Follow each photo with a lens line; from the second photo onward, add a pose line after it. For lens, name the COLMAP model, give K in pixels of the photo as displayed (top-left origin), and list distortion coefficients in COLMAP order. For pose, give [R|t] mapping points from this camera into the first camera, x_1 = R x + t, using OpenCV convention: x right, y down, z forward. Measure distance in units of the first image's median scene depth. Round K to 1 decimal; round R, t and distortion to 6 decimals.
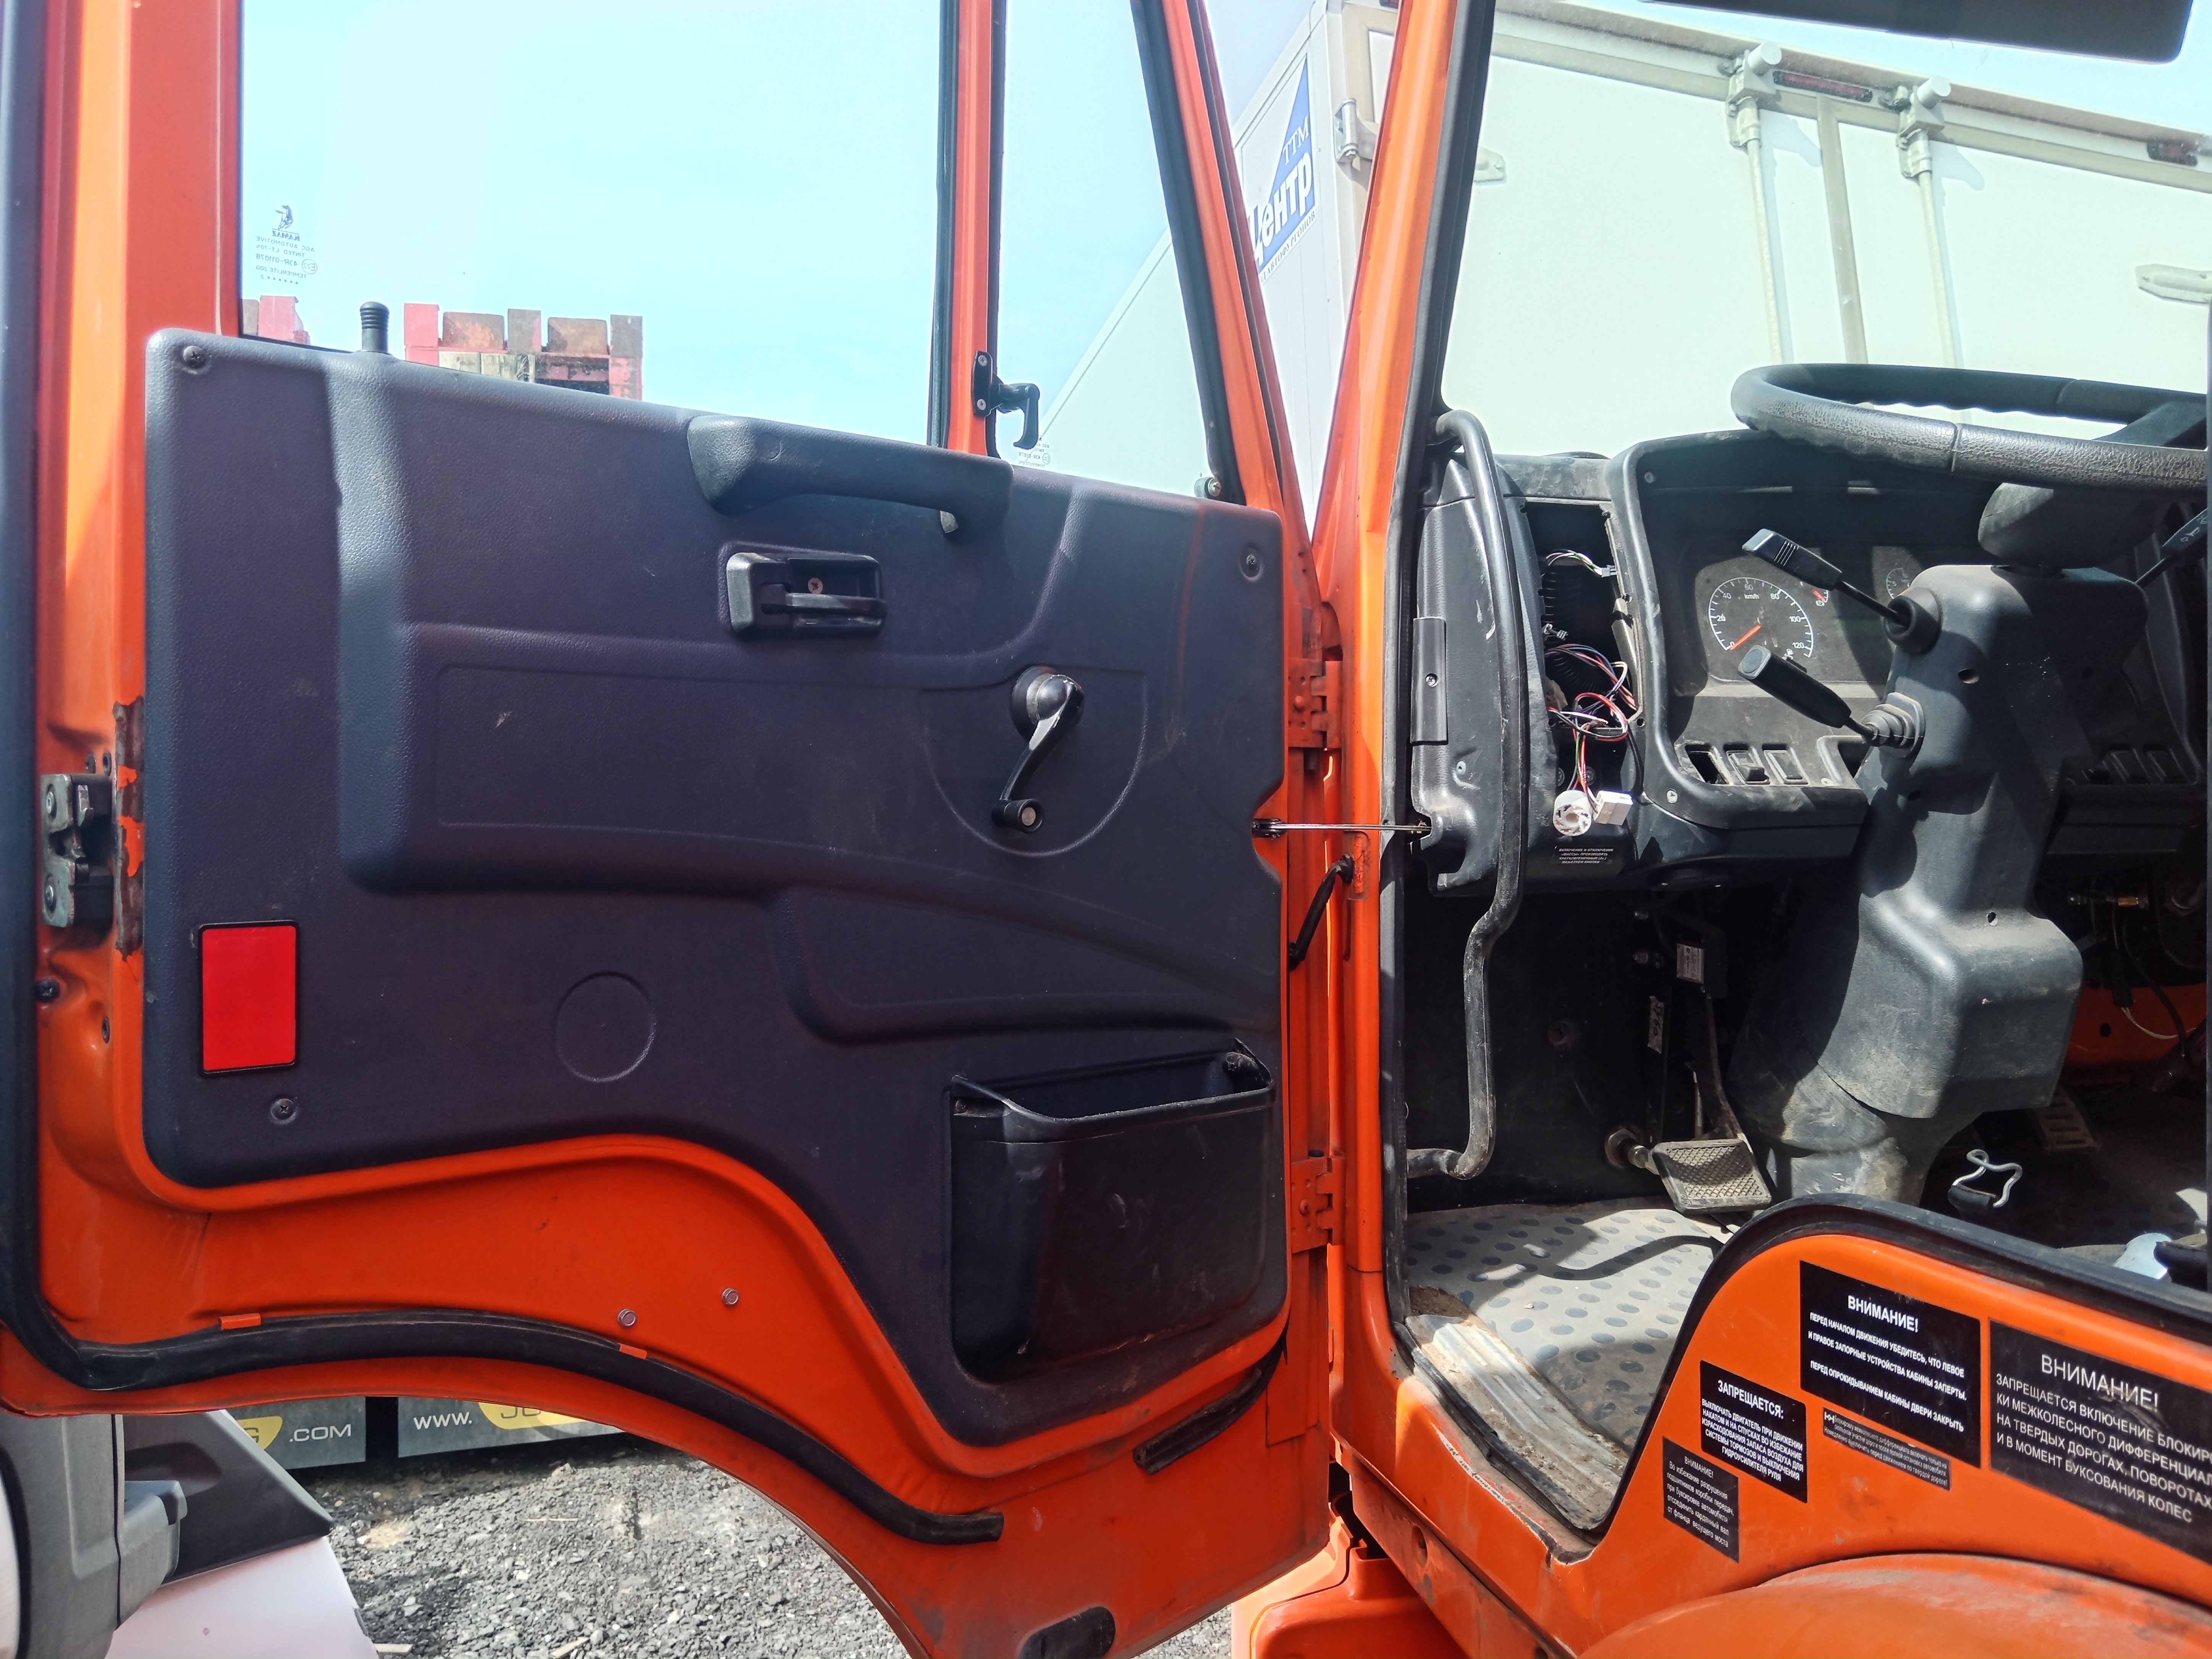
lens RADIAL K [[1716.2, 0, 1106.5], [0, 1716.2, 832.5], [0, 0, 1]] dist [-0.001978, 0.002597]
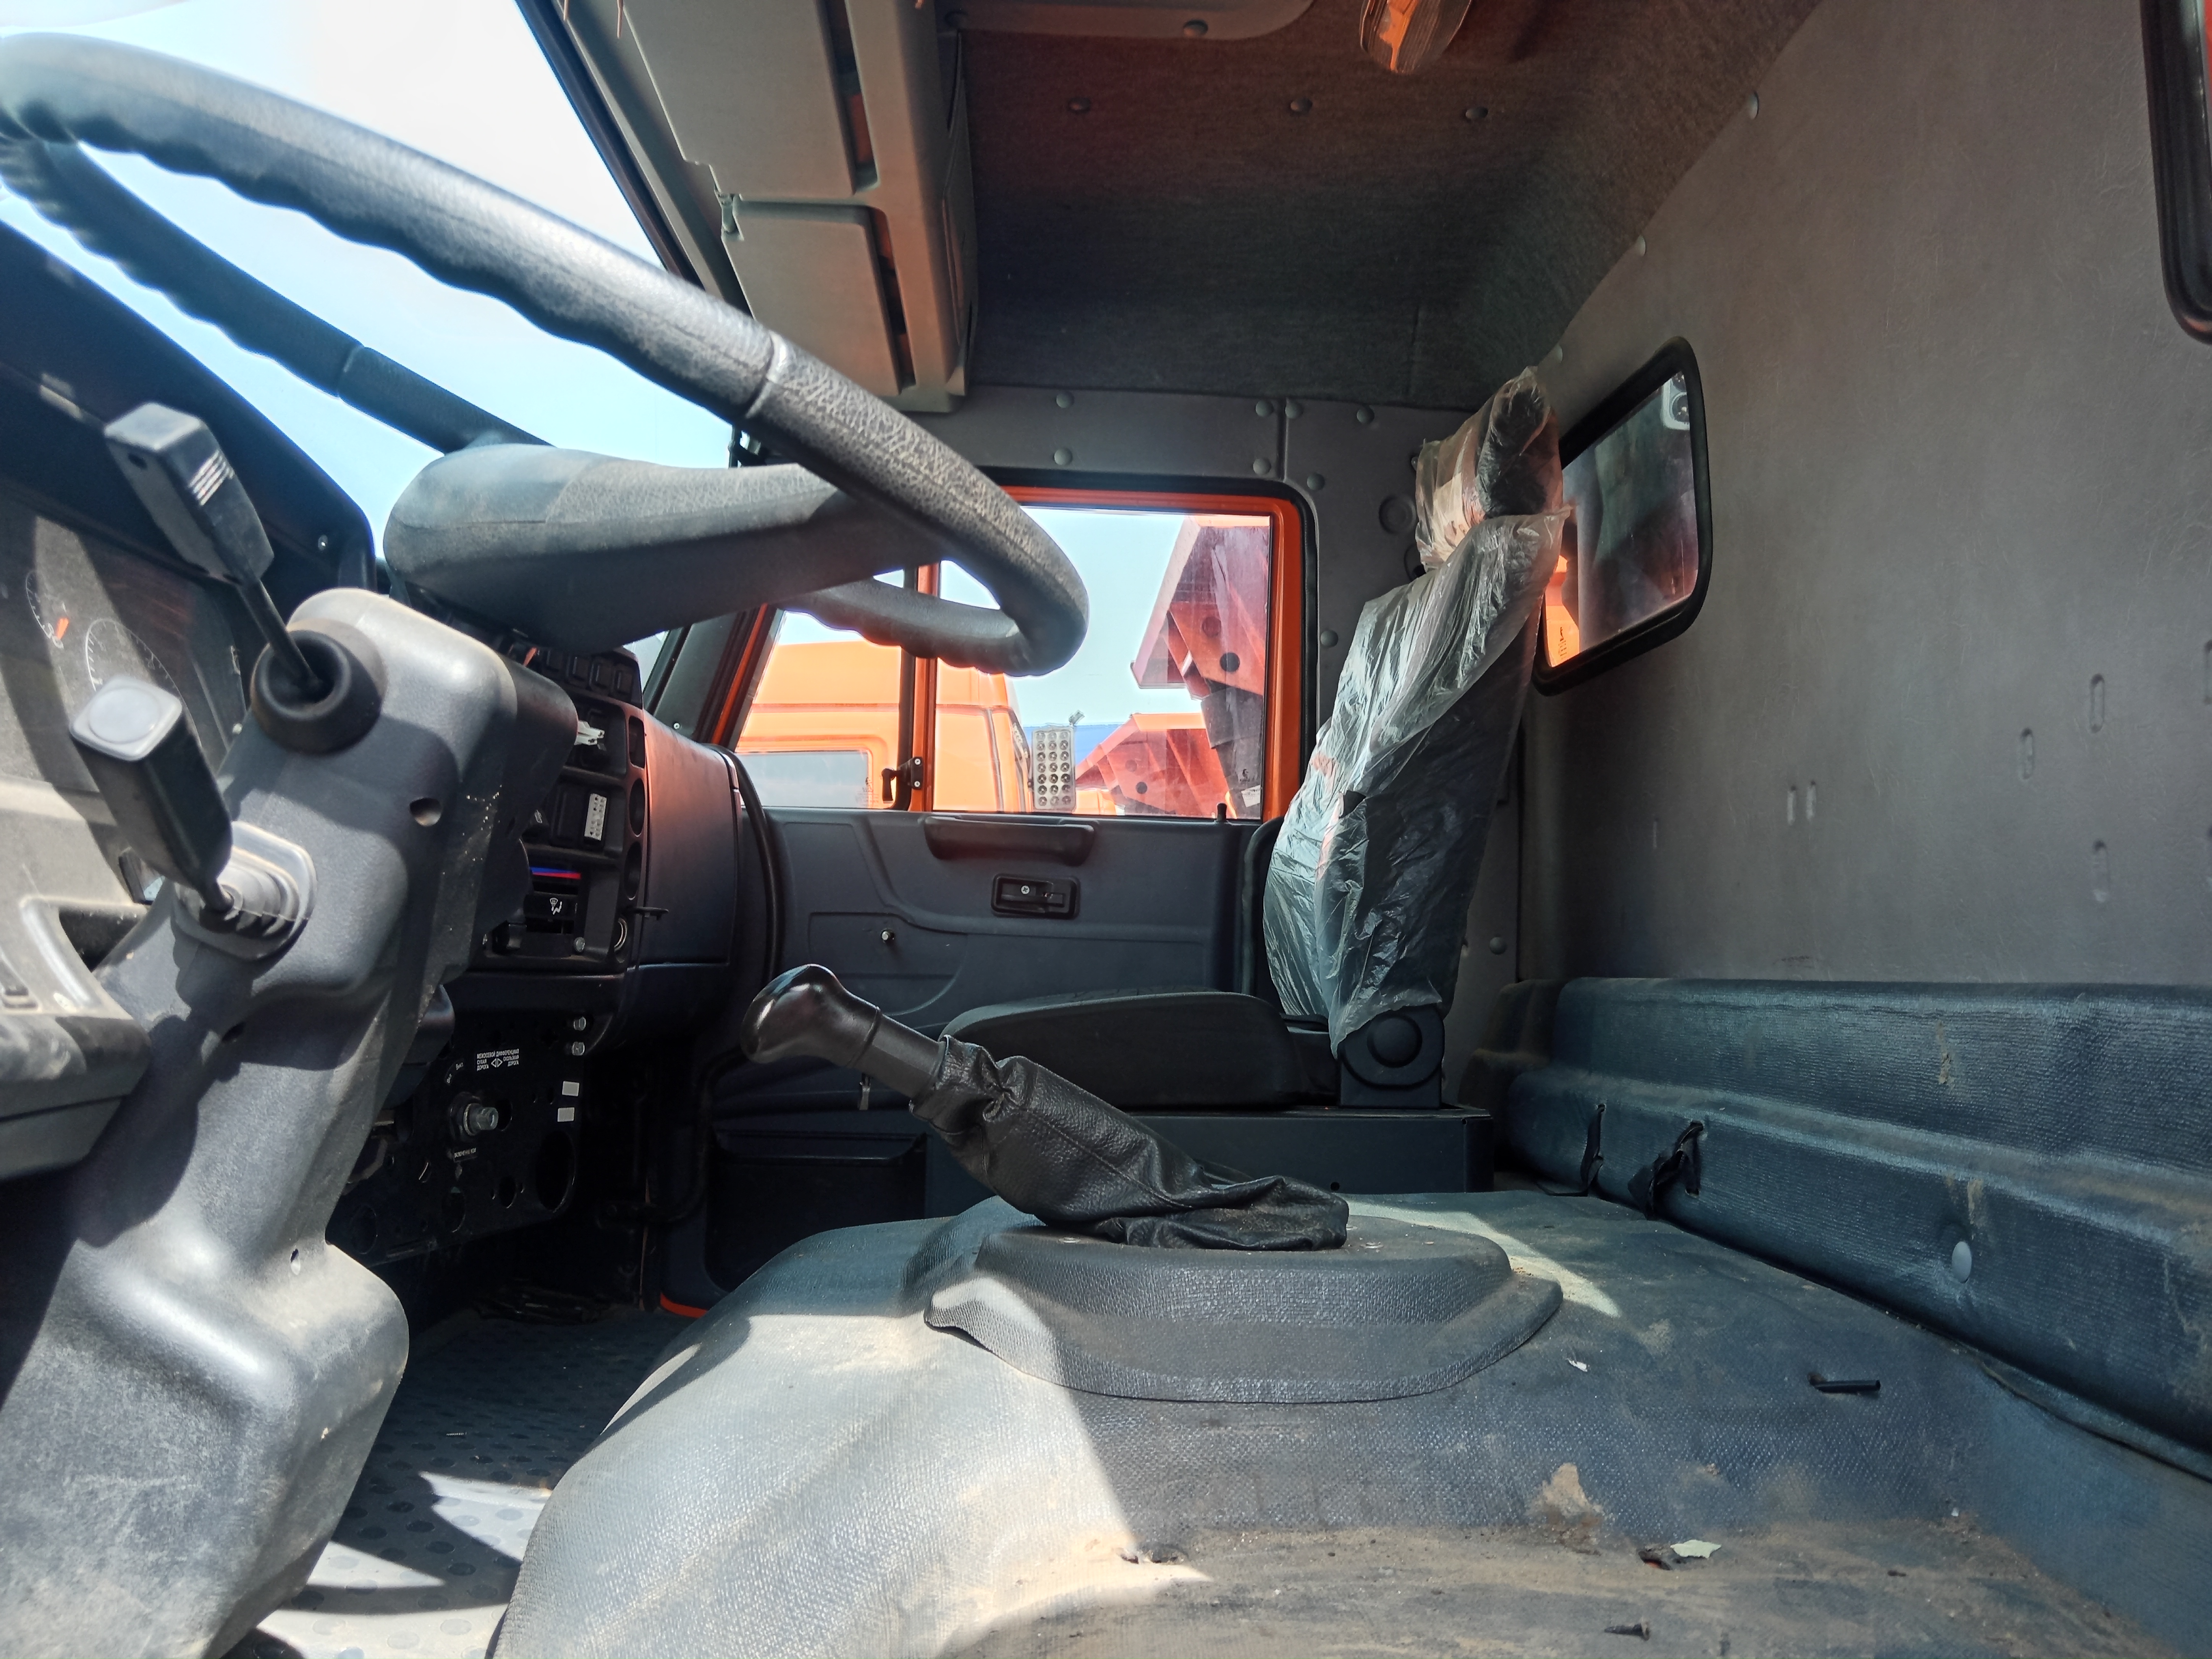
lens RADIAL K [[1716.2, 0, 1107.2], [0, 1716.2, 824.2], [0, 0, 1]] dist [-0.001978, 0.002597]
pose [[0.217152, 0.105616, 0.970407, 0.040440], [-0.020728, 0.994404, -0.103589, -0.035167], [-0.975918, 0.002380, 0.218126, 0.644619]]
